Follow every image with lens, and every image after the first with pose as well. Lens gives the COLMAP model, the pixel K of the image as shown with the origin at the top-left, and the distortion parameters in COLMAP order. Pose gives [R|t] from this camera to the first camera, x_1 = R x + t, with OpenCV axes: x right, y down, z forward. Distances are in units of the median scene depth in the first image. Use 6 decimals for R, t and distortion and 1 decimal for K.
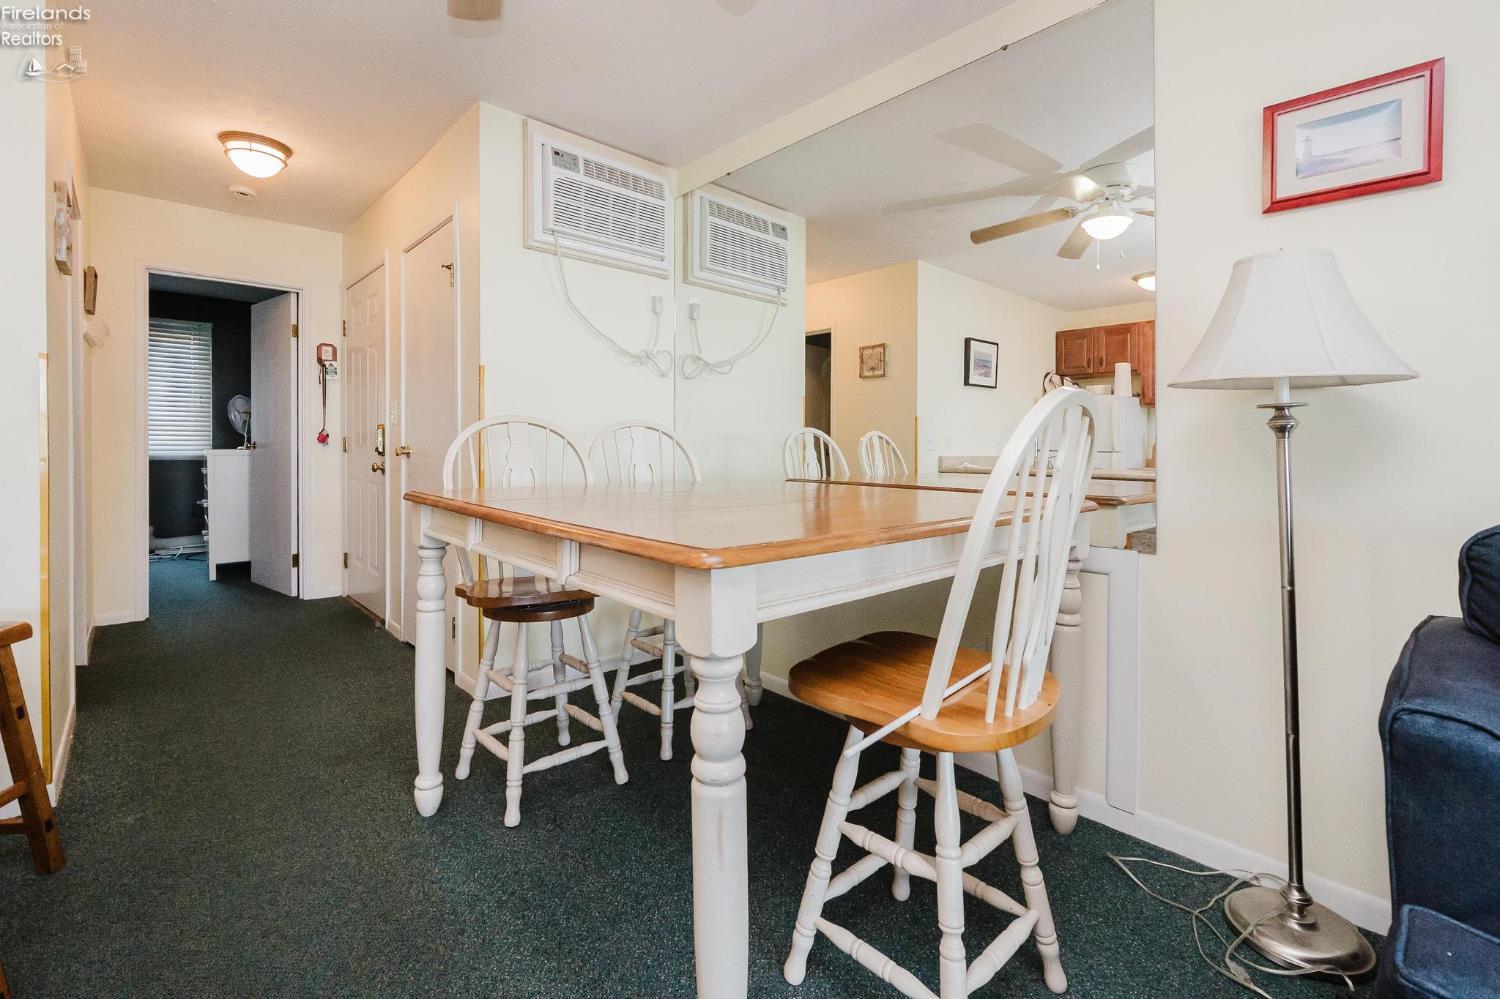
lens RADIAL K [[681.6, 0, 749.6], [0, 681.6, 450.8], [0, 0, 1]] dist [-0.002338, -0.000590]
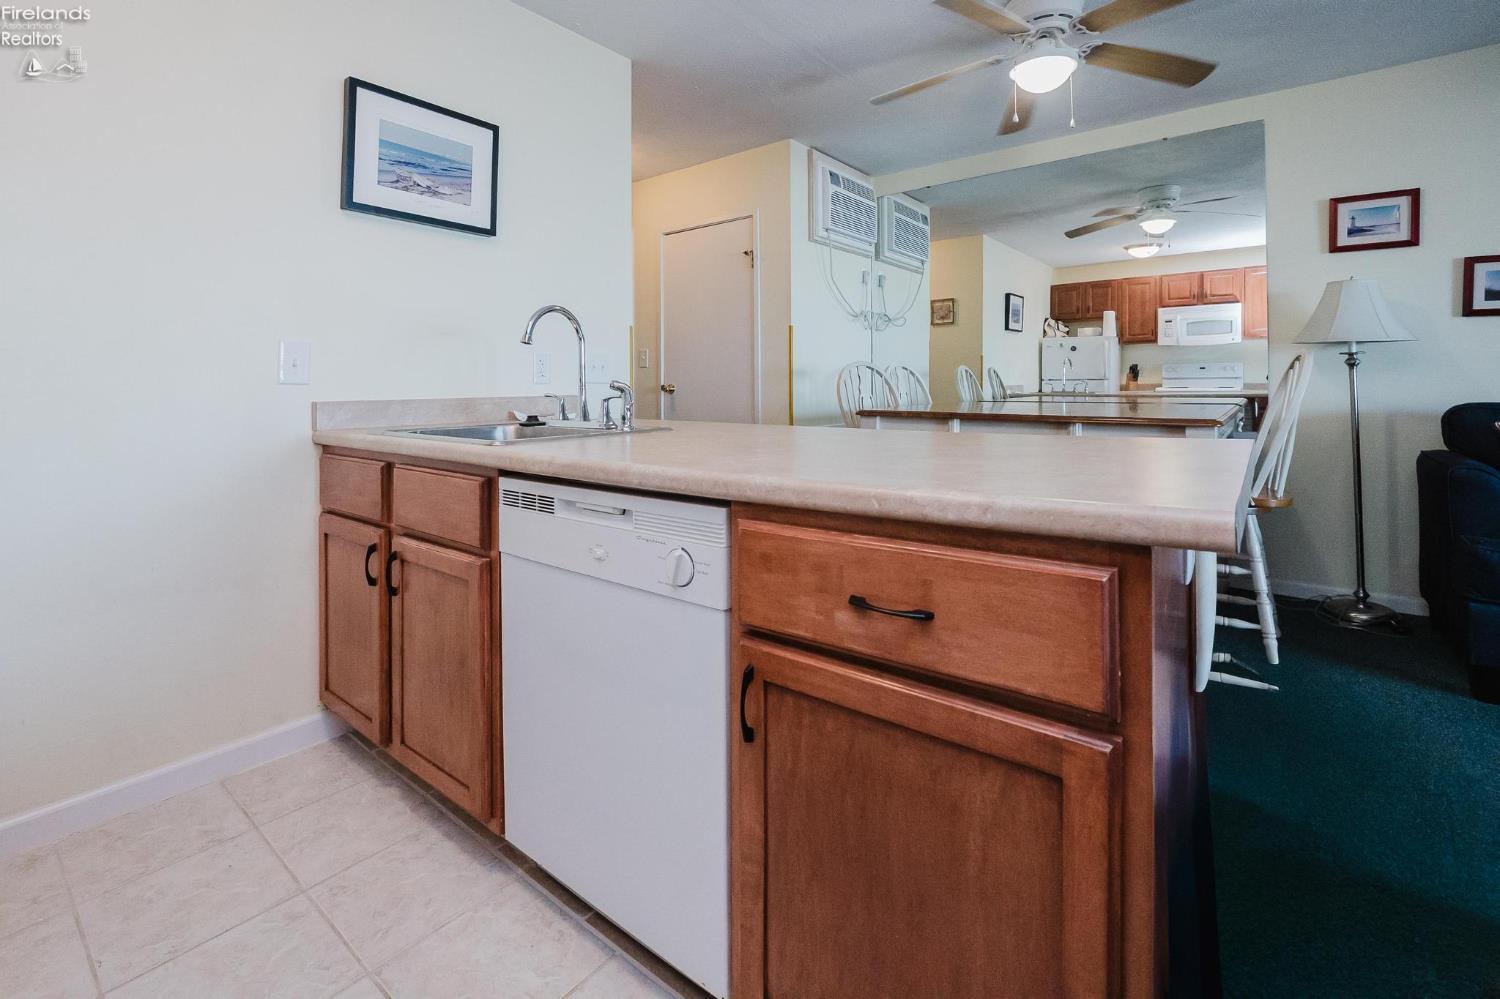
lens RADIAL K [[681.6, 0, 764.4], [0, 681.6, 388.2], [0, 0, 1]] dist [-0.002338, -0.000590]
pose [[0.988014, -0.018951, 0.153194, -0.548749], [0.018574, 0.999820, 0.003892, -0.000754], [-0.153240, -0.001000, 0.988189, -0.321420]]
